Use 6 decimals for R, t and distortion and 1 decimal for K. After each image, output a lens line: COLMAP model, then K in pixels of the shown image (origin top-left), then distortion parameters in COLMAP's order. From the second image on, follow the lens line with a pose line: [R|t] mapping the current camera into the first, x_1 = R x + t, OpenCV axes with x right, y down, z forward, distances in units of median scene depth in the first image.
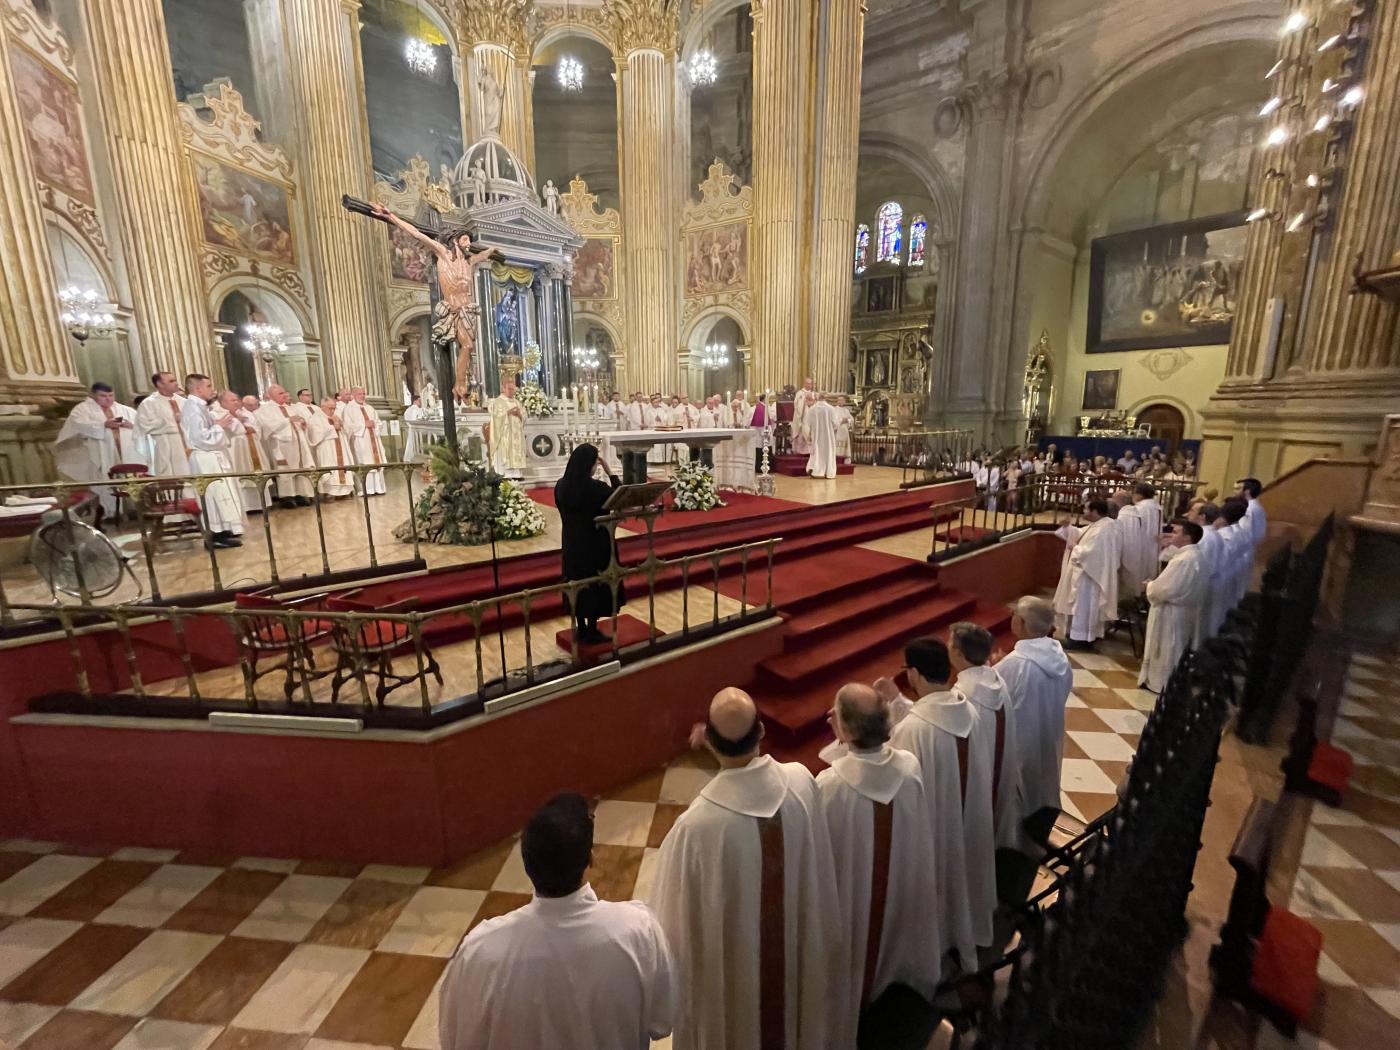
lens RADIAL K [[567.8, 0, 700.7], [0, 567.8, 519.8], [0, 0, 1]] dist [-0.001913, 0.000108]
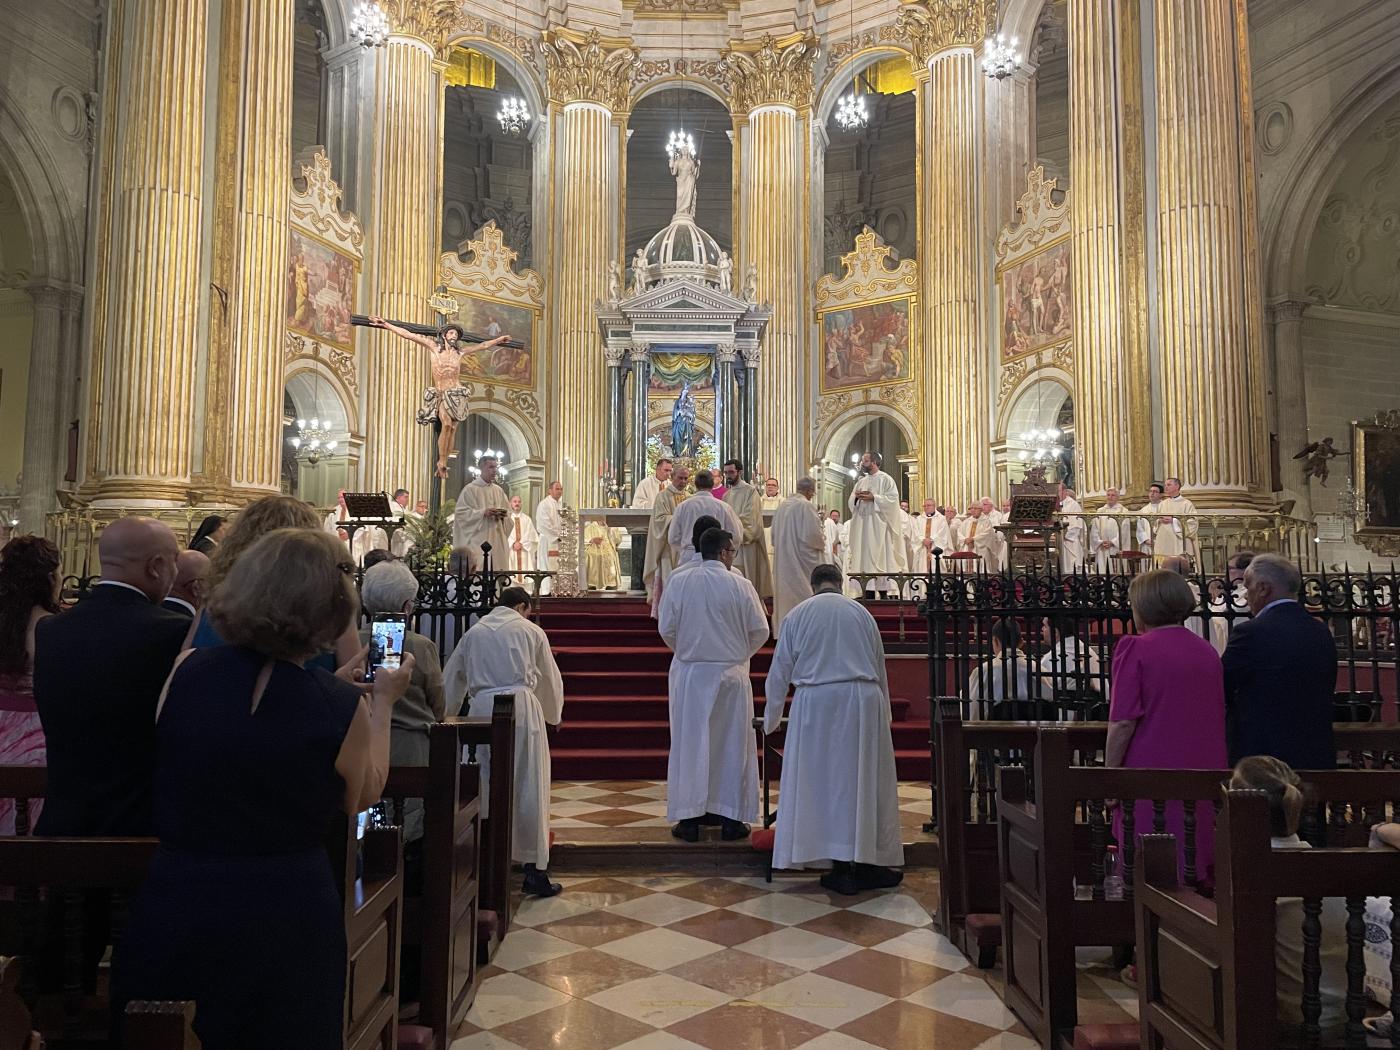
lens RADIAL K [[1051.9, 0, 694.7], [0, 1051.9, 510.8], [0, 0, 1]] dist [0.086735, -0.086743]
pose [[0.794655, -0.047175, -0.605225, 0.493341], [-0.123486, 0.963570, -0.237242, 0.113904], [0.594369, 0.263262, 0.759881, -0.085833]]
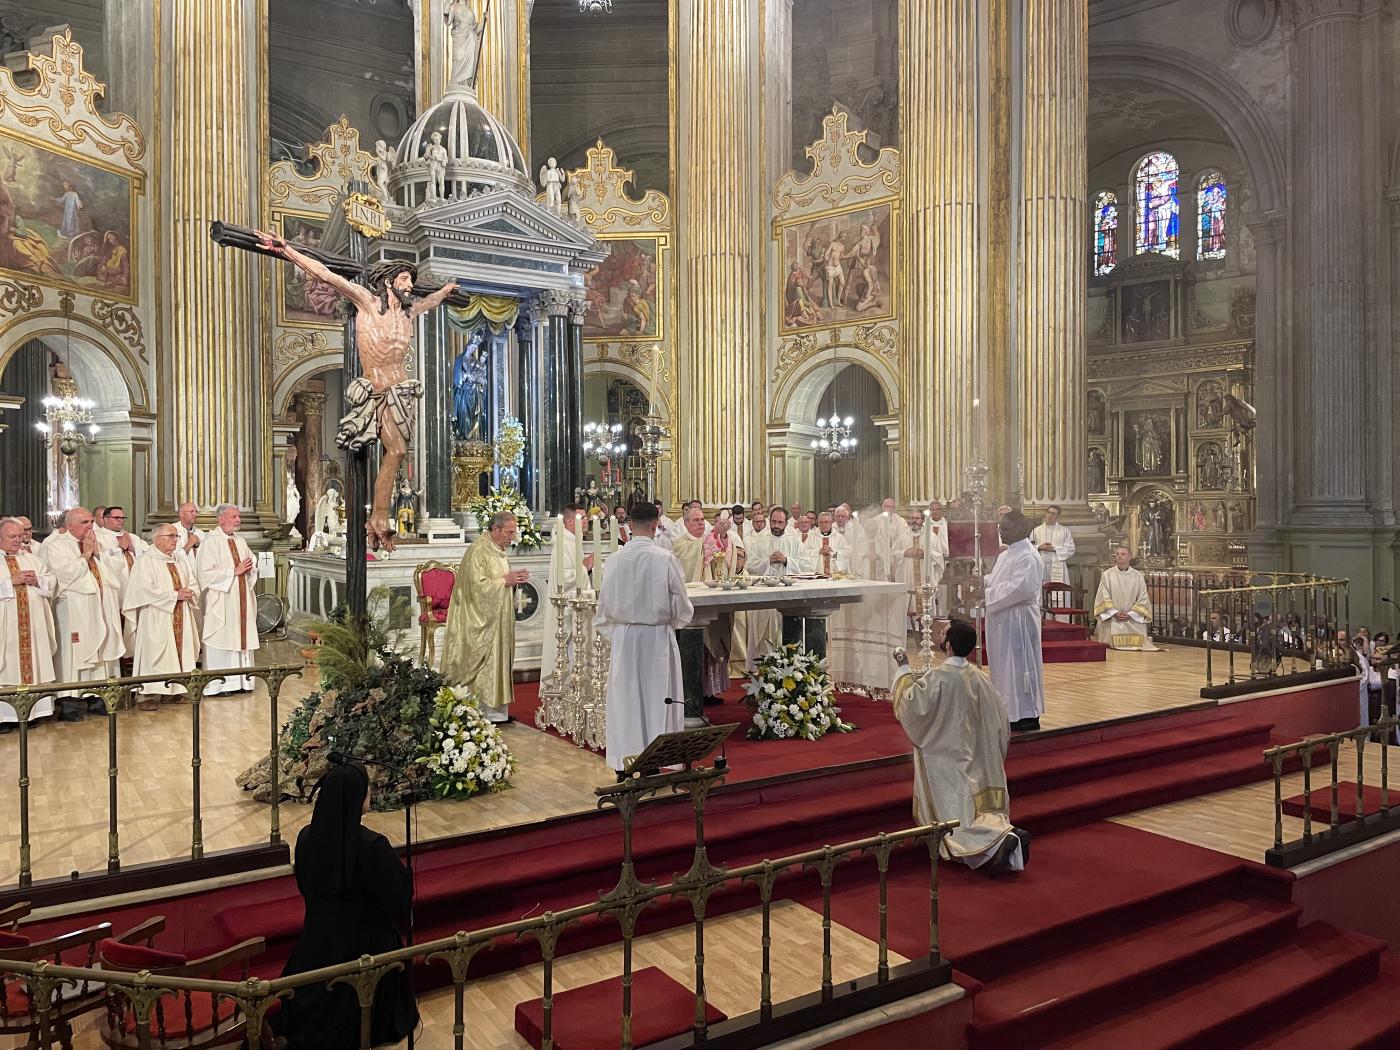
lens RADIAL K [[1055.0, 0, 700.4], [0, 1055.0, 516.9], [0, 0, 1]] dist [0.095122, -0.121036]
pose [[0.994436, -0.000831, -0.105344, 0.005117], [-0.018736, 0.982632, -0.184619, -0.019021], [0.103667, 0.185566, 0.977148, -0.006688]]
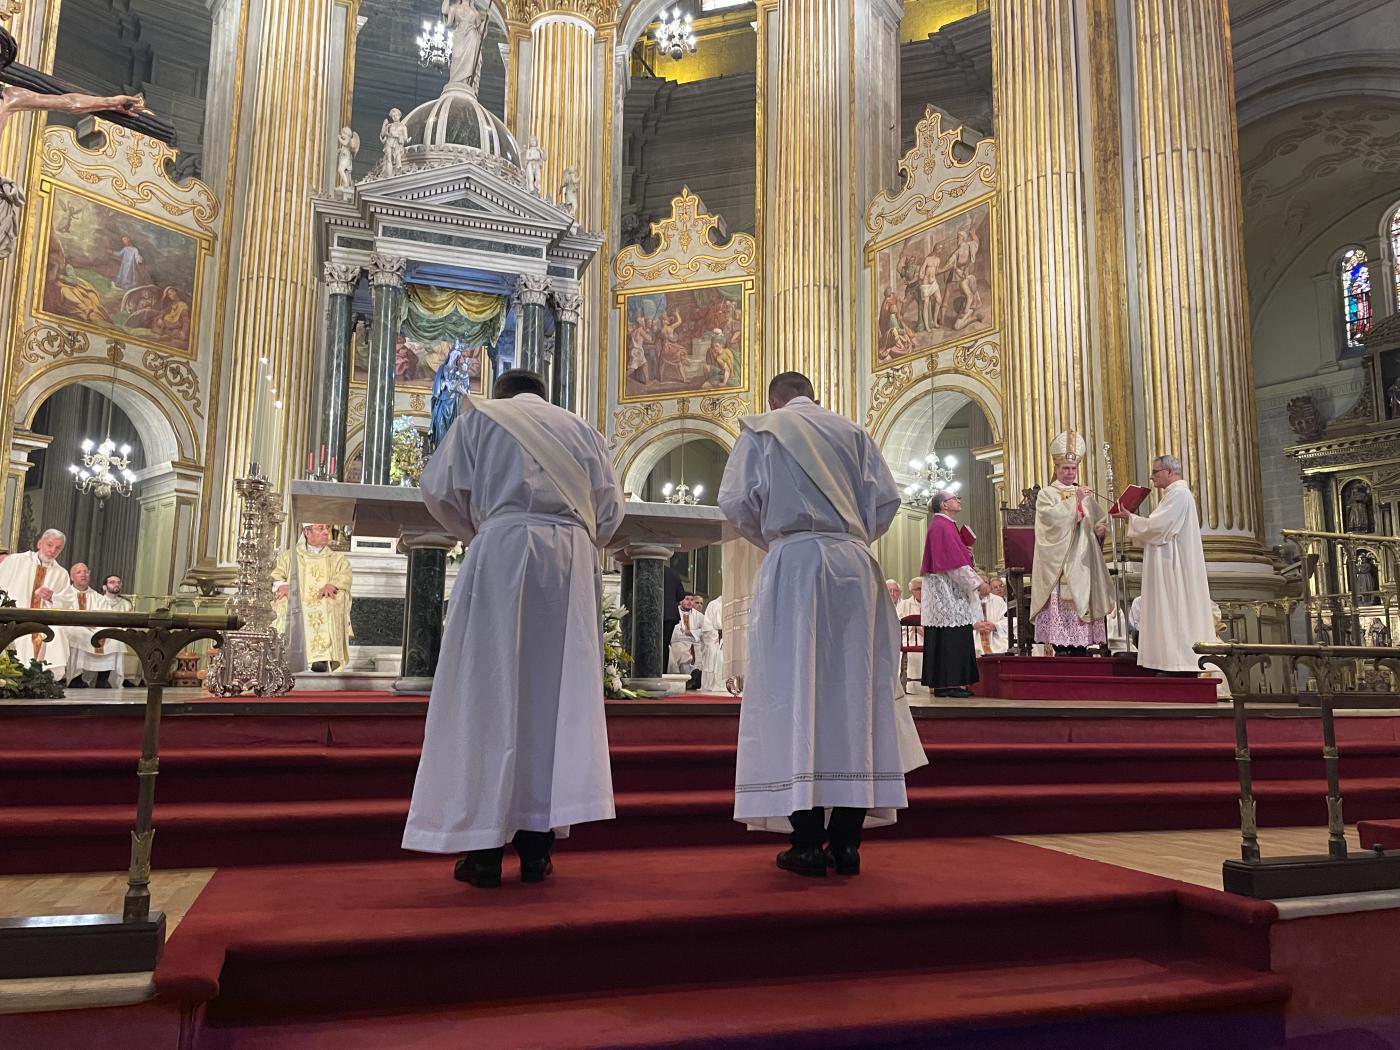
lens RADIAL K [[1055.0, 0, 688.4], [0, 1055.0, 524.9], [0, 0, 1]] dist [0.095122, -0.121036]
pose [[0.934724, -0.037524, -0.353387, 0.166620], [-0.082793, 0.944052, -0.319234, 0.042608], [0.345595, 0.327654, 0.879322, 0.228700]]
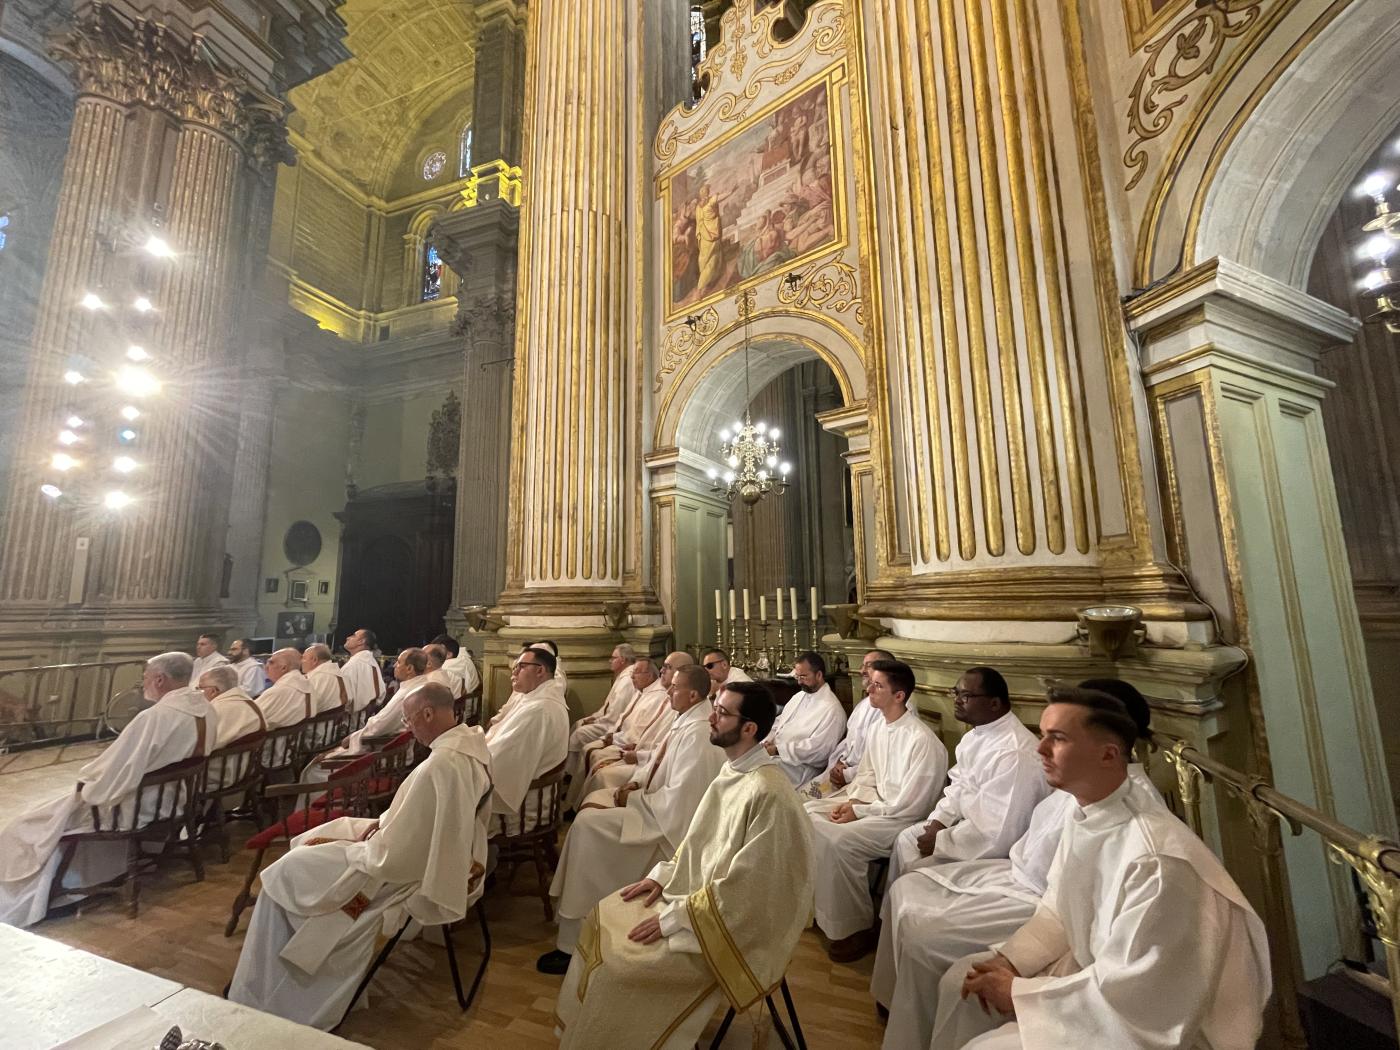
lens RADIAL K [[567.8, 0, 704.7], [0, 567.8, 517.9], [0, 0, 1]] dist [-0.001913, 0.000108]
pose [[0.998046, -0.025879, -0.056877, 0.019828], [0.005196, 0.941430, -0.337168, -0.171898], [0.062271, 0.336214, 0.939725, 0.826494]]
